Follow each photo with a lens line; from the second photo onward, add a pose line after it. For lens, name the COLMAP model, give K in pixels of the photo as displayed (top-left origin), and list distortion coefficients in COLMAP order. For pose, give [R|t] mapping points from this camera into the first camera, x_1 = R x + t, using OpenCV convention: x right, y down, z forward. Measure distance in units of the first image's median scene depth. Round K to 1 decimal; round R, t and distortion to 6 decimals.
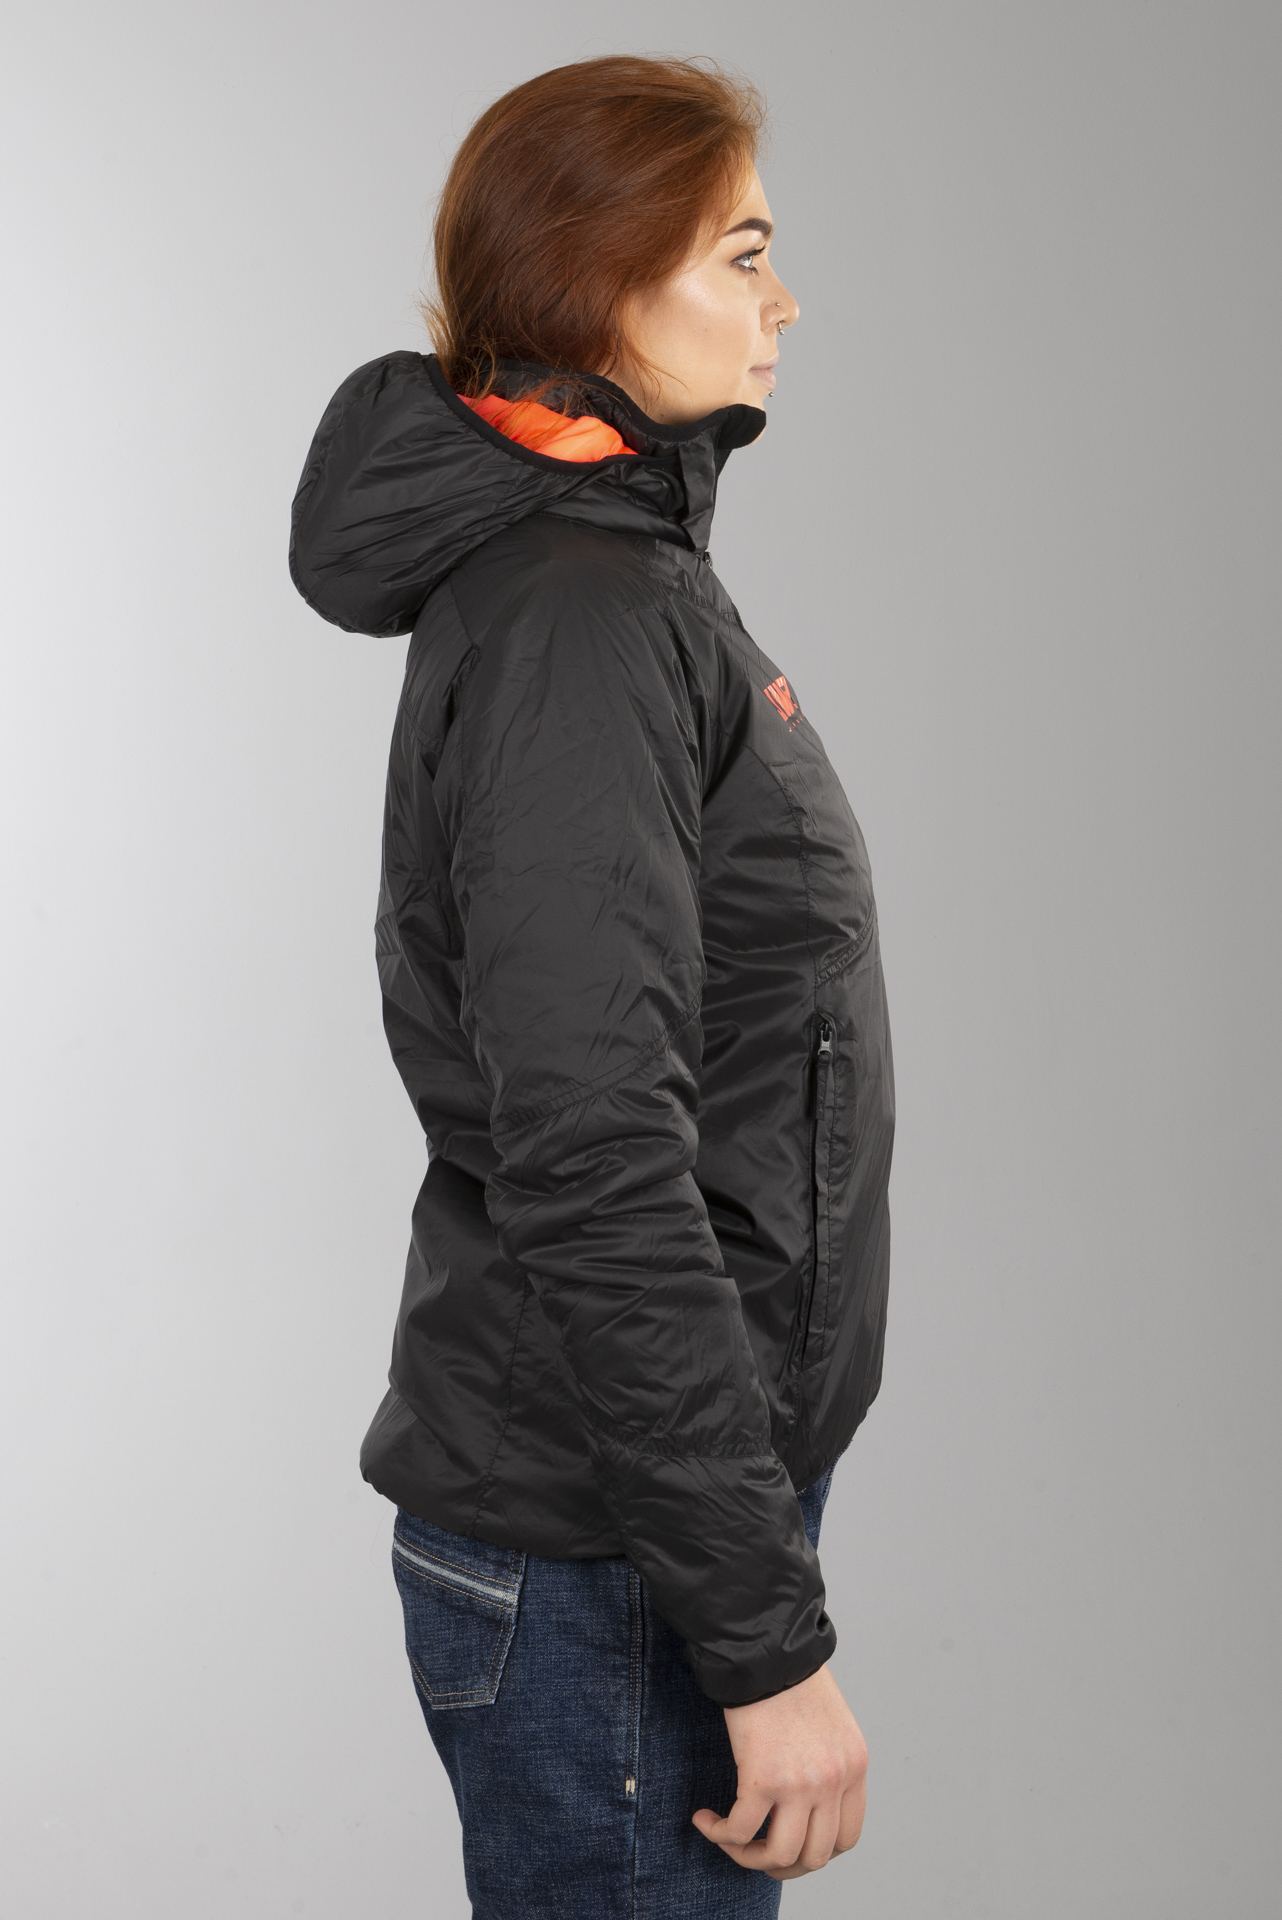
lens RADIAL K [[3293.6, 0, 636.6], [0, 3293.6, 978.4], [0, 0, 1]] dist [0.147298, 0.000000]
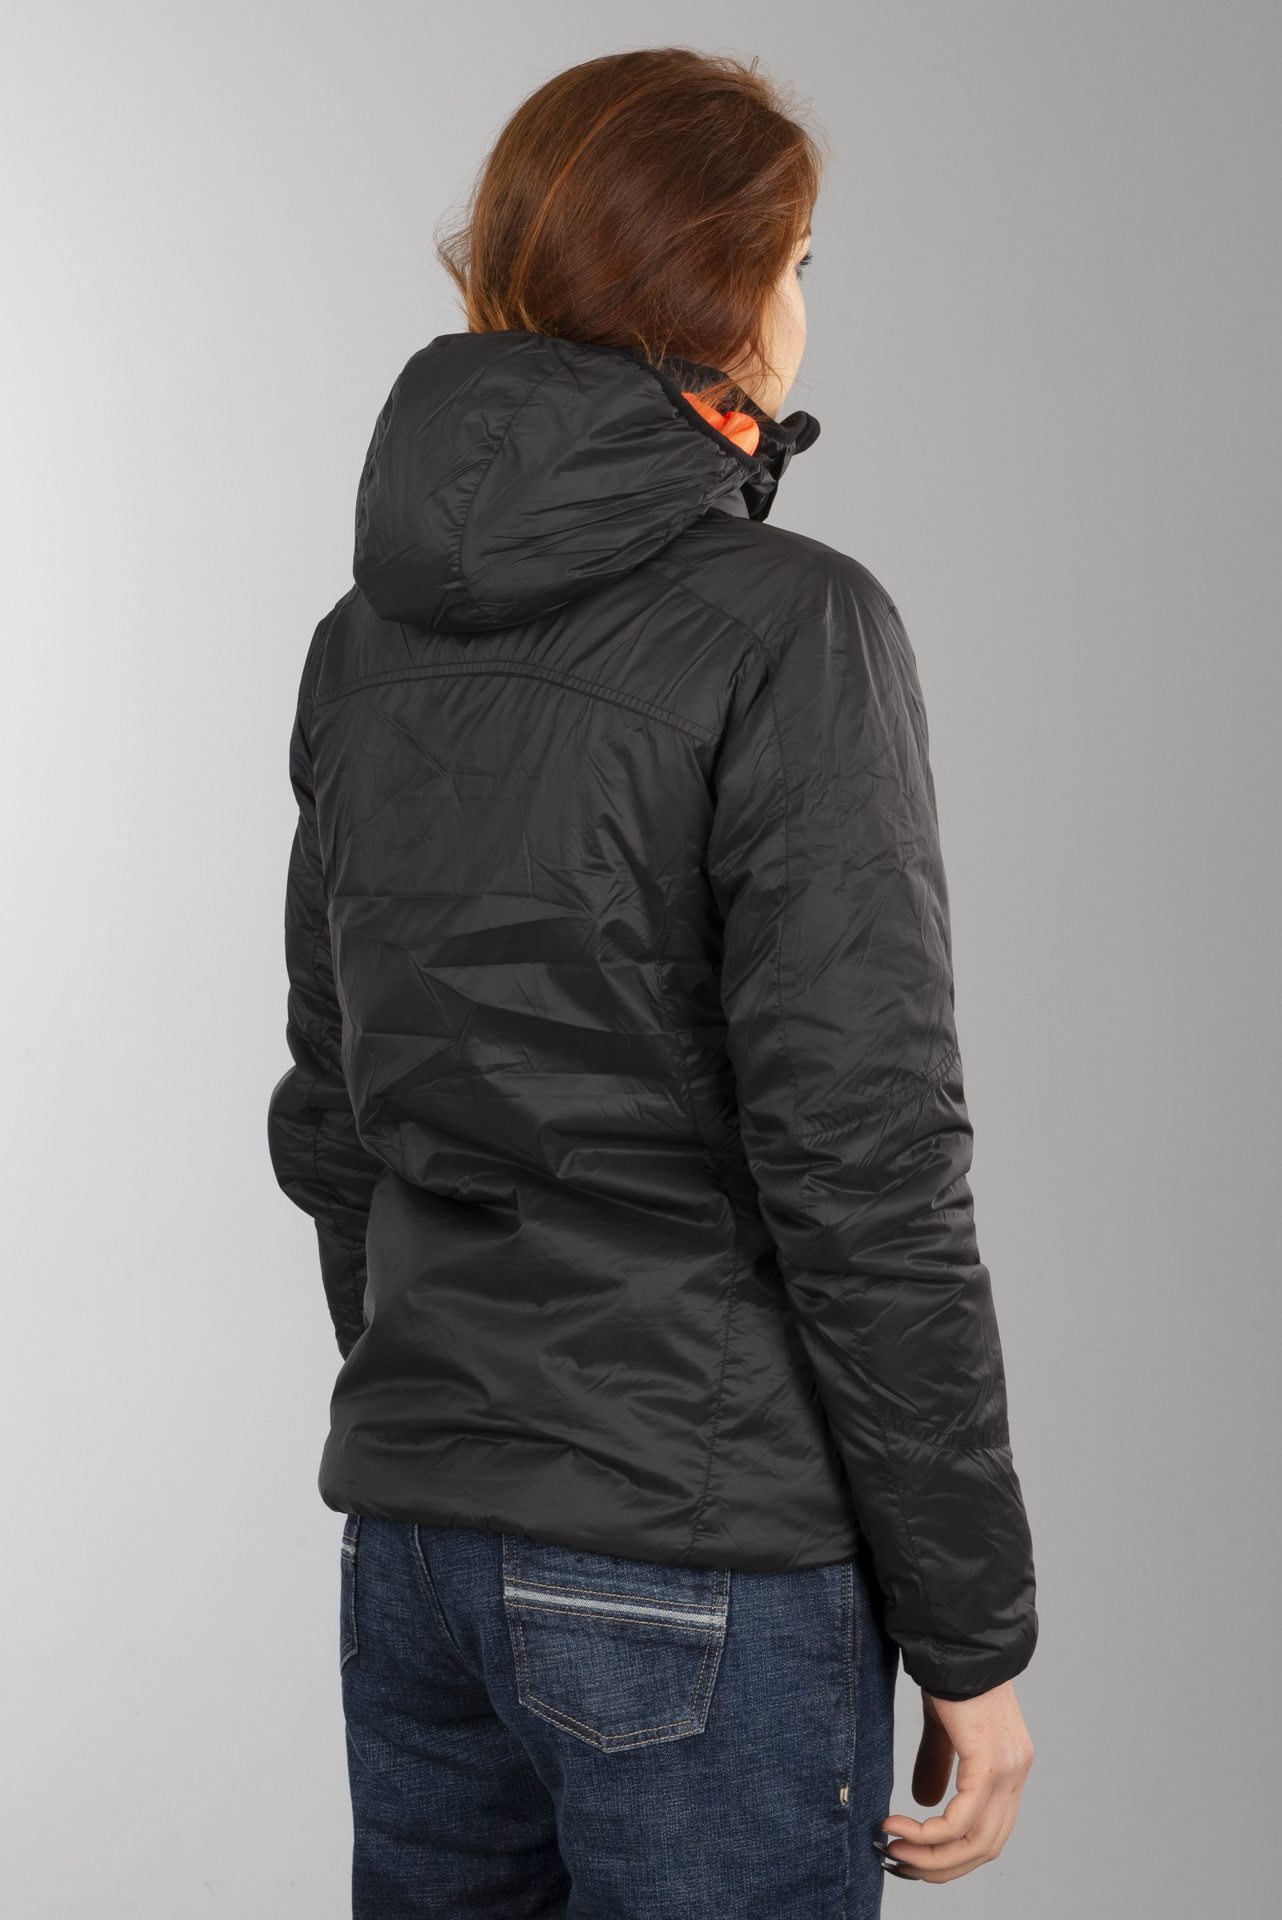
lens RADIAL K [[3144.1, 0, 639.9], [0, 3144.1, 939.5], [0, 0, 1]] dist [0.077723, 0.000000]
pose [[0.853934, -0.018136, 0.520066, -0.545423], [0.036252, 0.999038, -0.024687, 0.010129], [-0.519118, 0.039934, 0.853769, 0.220397]]
